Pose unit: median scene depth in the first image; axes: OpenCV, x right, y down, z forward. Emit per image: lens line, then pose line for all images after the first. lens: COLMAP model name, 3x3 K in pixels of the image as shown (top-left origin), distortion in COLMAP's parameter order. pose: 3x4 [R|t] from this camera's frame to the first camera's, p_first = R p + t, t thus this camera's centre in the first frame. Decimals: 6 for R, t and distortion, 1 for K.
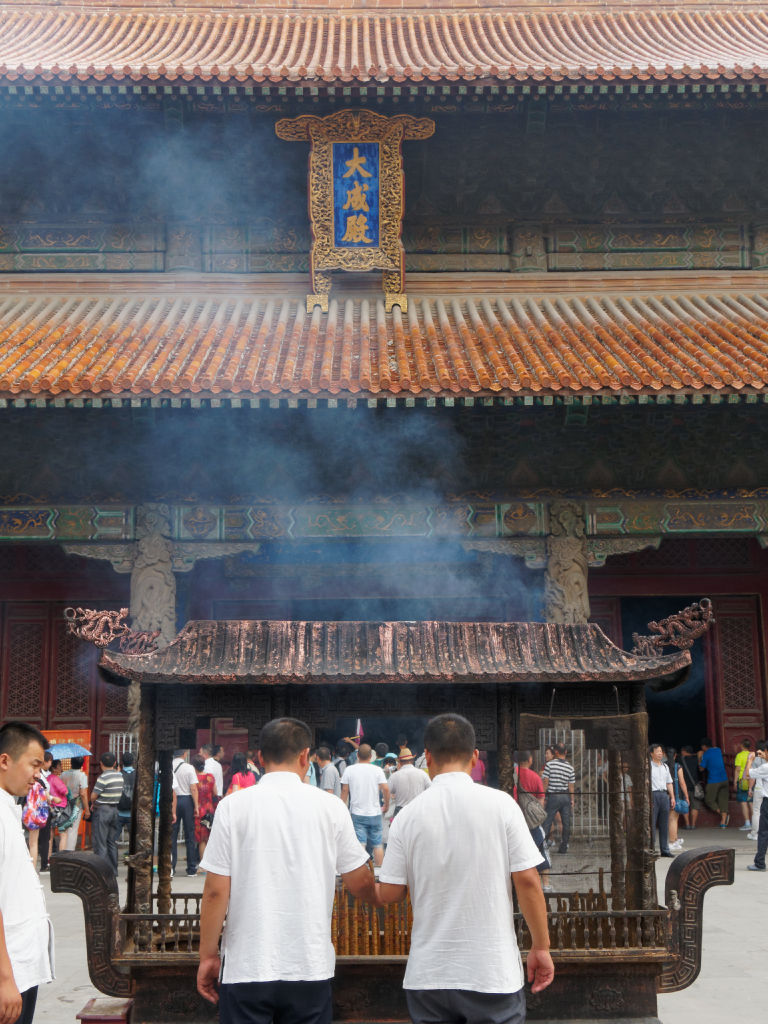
lens RADIAL K [[1234.2, 0, 391.9], [0, 1234.2, 512.3], [0, 0, 1]] dist [0.011310, 0.000000]
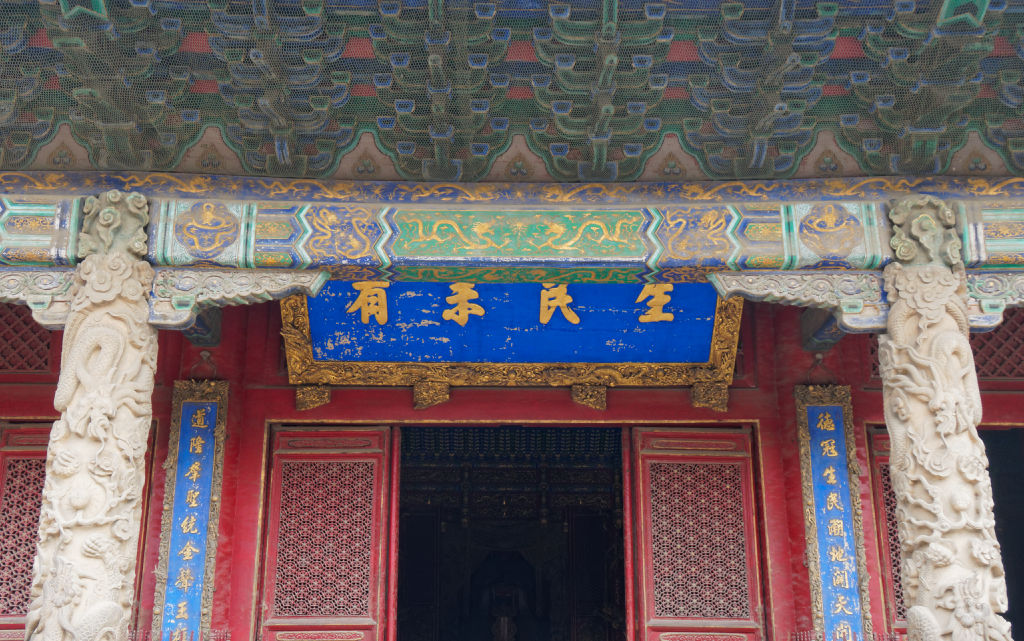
lens RADIAL K [[1046.2, 0, 512.2], [0, 1046.2, 364.8], [0, 0, 1]] dist [0.055721, 0.000000]
pose [[0.999539, 0.010484, -0.028489, -0.014954], [-0.012639, 0.996985, -0.076561, 0.094506], [0.027601, 0.076886, 0.996658, 0.560345]]
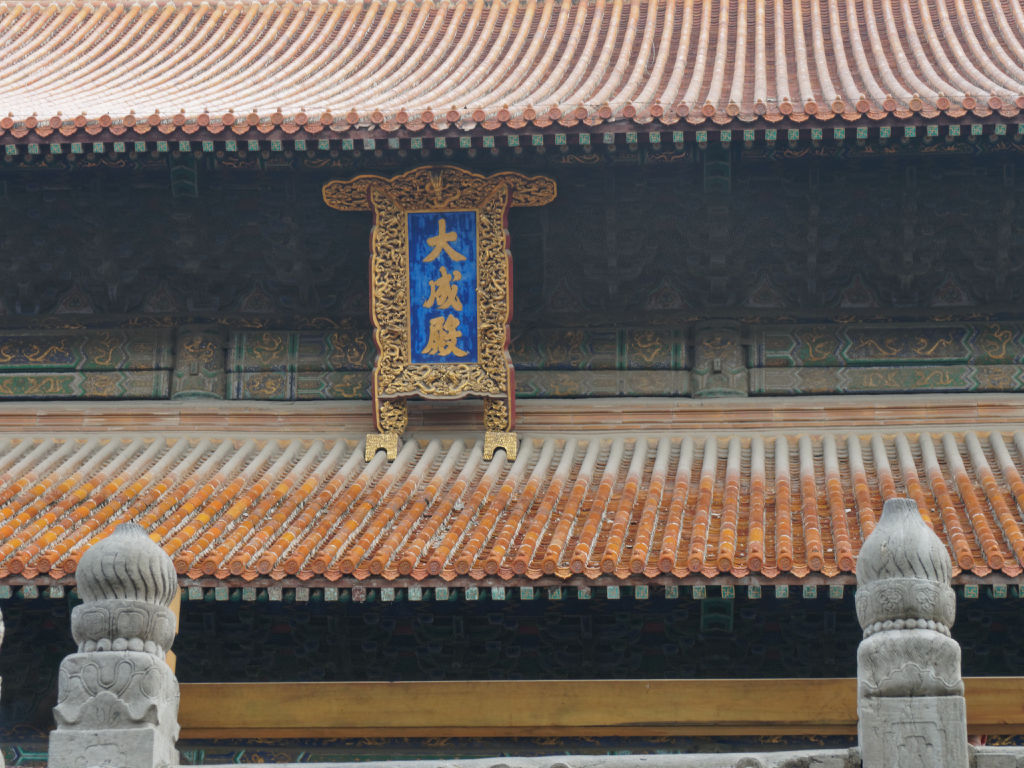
lens RADIAL K [[2380.5, 0, 543.5], [0, 2380.5, 411.4], [0, 0, 1]] dist [0.007862, 0.000000]
pose [[0.992697, -0.002798, -0.120603, 0.201892], [-0.017710, 0.985518, -0.168641, 0.029688], [0.119329, 0.169545, 0.978272, -0.274208]]
